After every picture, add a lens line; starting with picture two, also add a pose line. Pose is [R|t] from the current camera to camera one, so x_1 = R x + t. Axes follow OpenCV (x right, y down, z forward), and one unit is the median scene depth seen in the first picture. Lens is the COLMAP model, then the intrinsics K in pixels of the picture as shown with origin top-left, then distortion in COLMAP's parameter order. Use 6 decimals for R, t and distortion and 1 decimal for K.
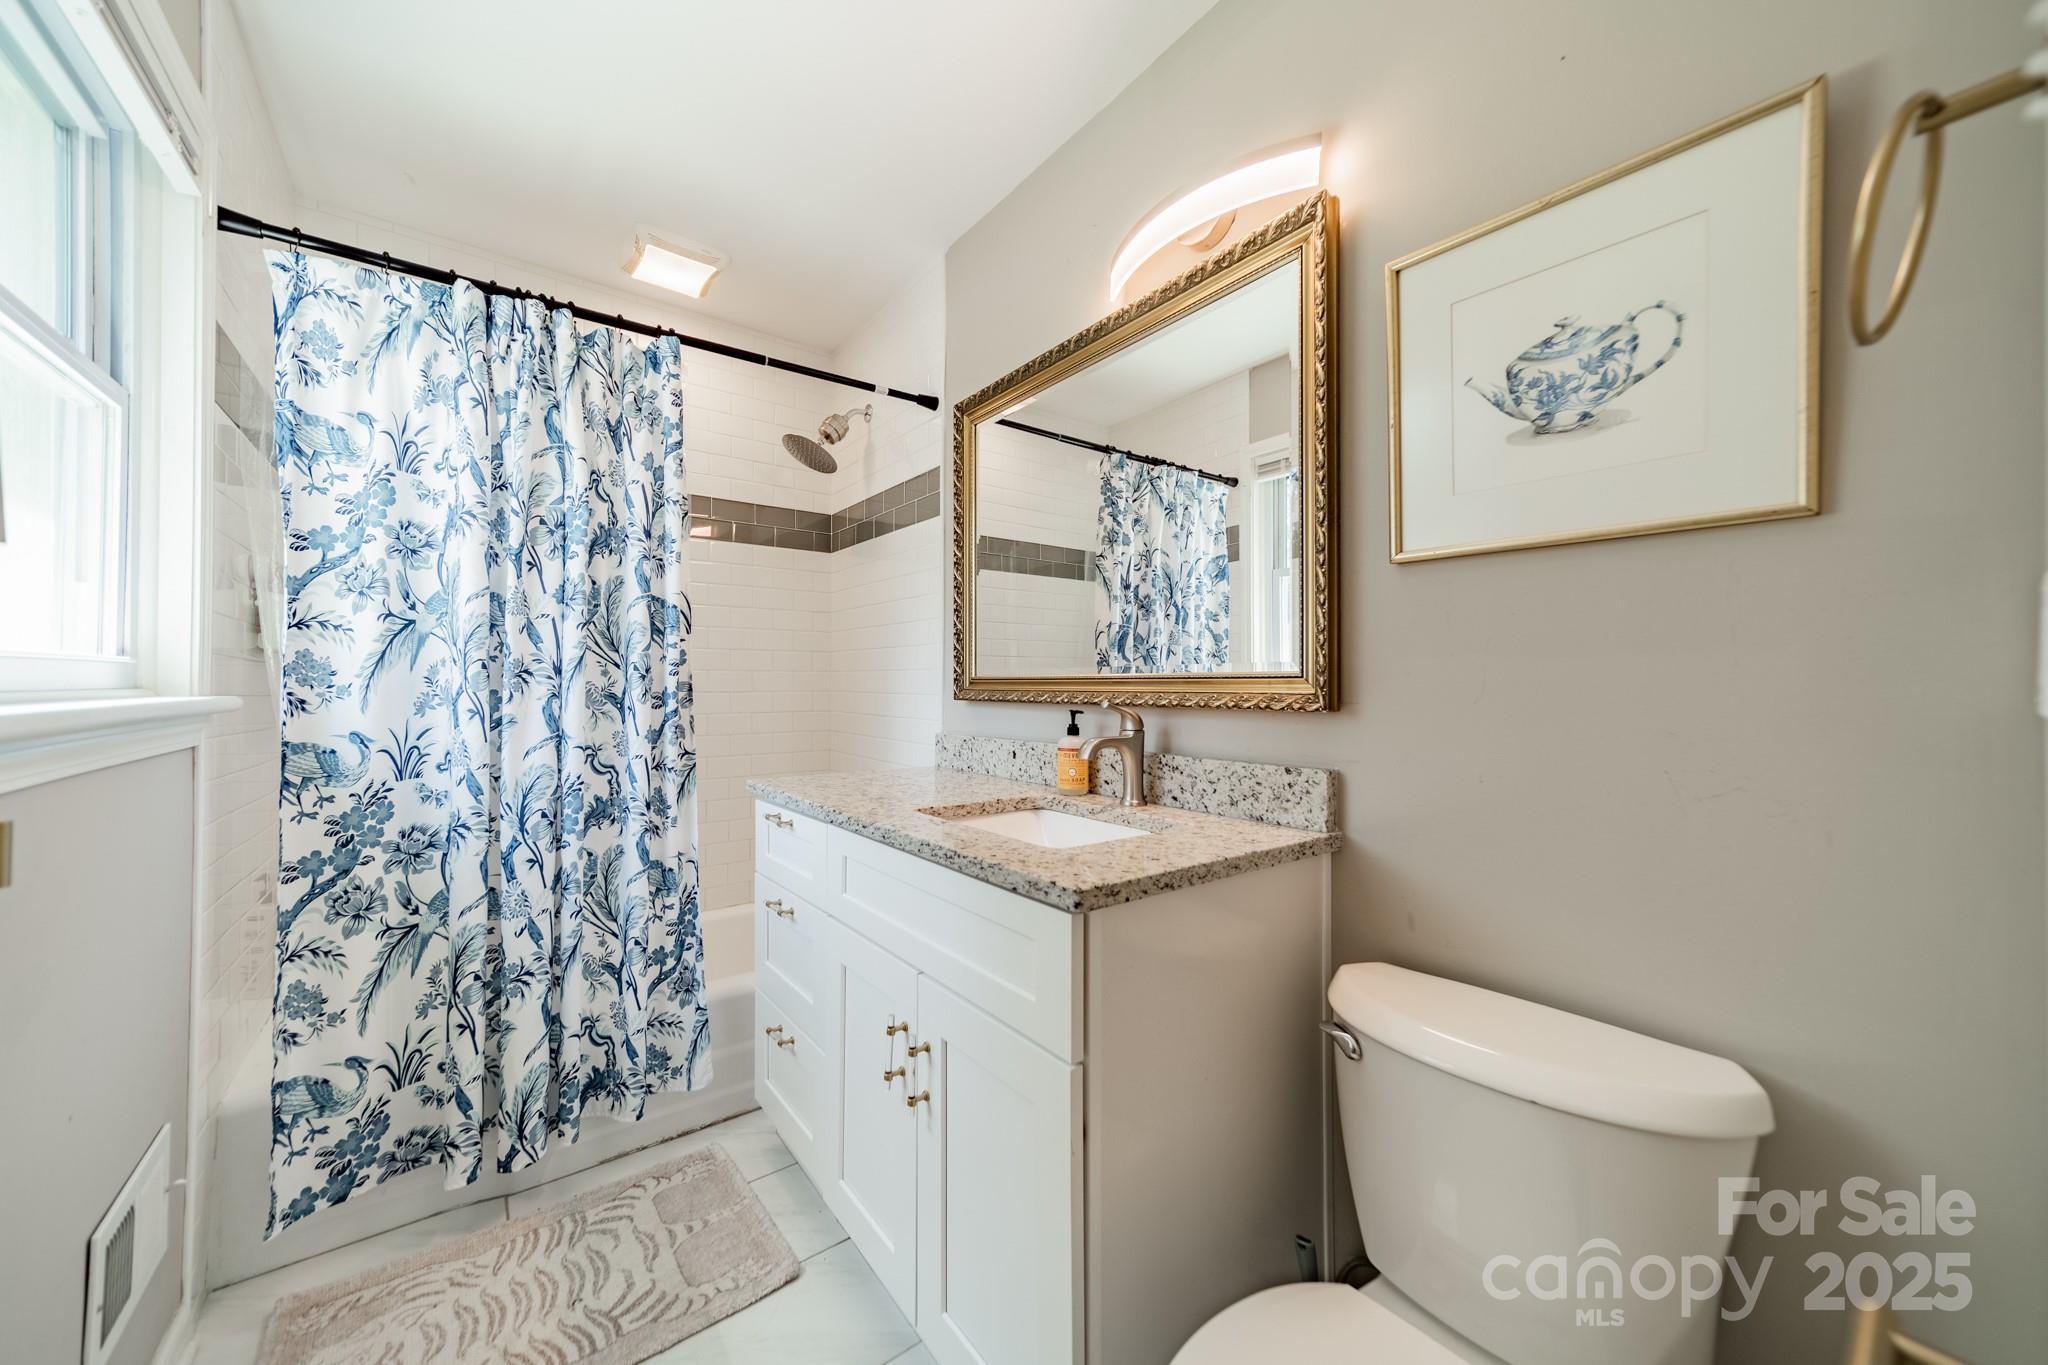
lens RADIAL K [[734.9, 0, 1029.0], [0, 734.9, 672.5], [0, 0, 1]] dist [0.008201, -0.002911]
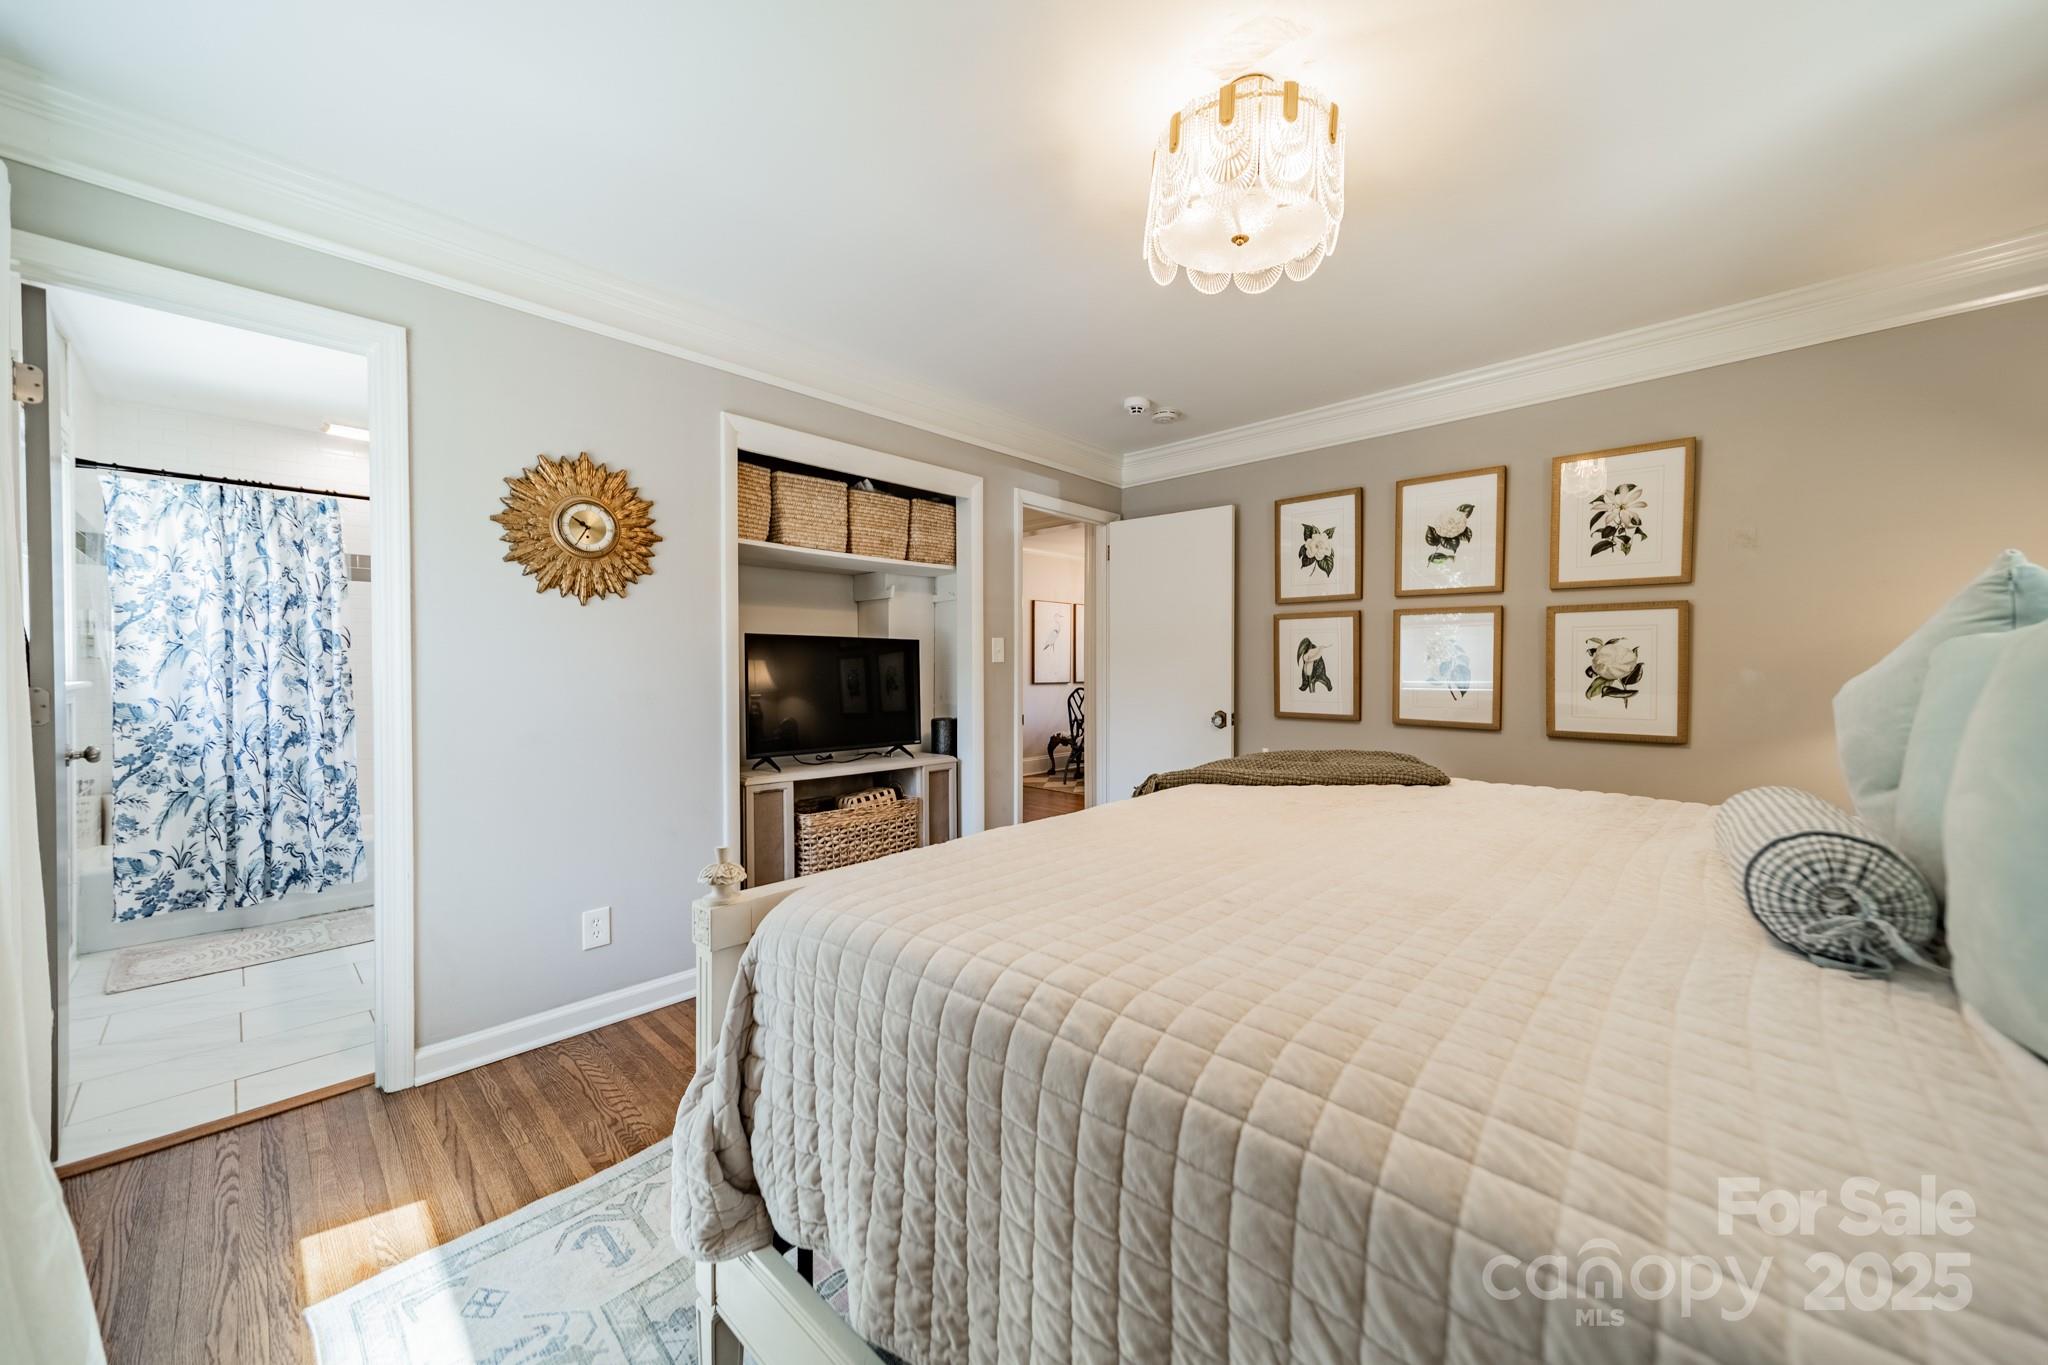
lens RADIAL K [[734.9, 0, 1029.0], [0, 734.9, 672.5], [0, 0, 1]] dist [0.008201, -0.002911]
pose [[0.986225, -0.001755, 0.165402, 1.143882], [-0.001731, 0.999780, 0.020926, -0.038359], [-0.165402, -0.020924, 0.986004, -1.411010]]
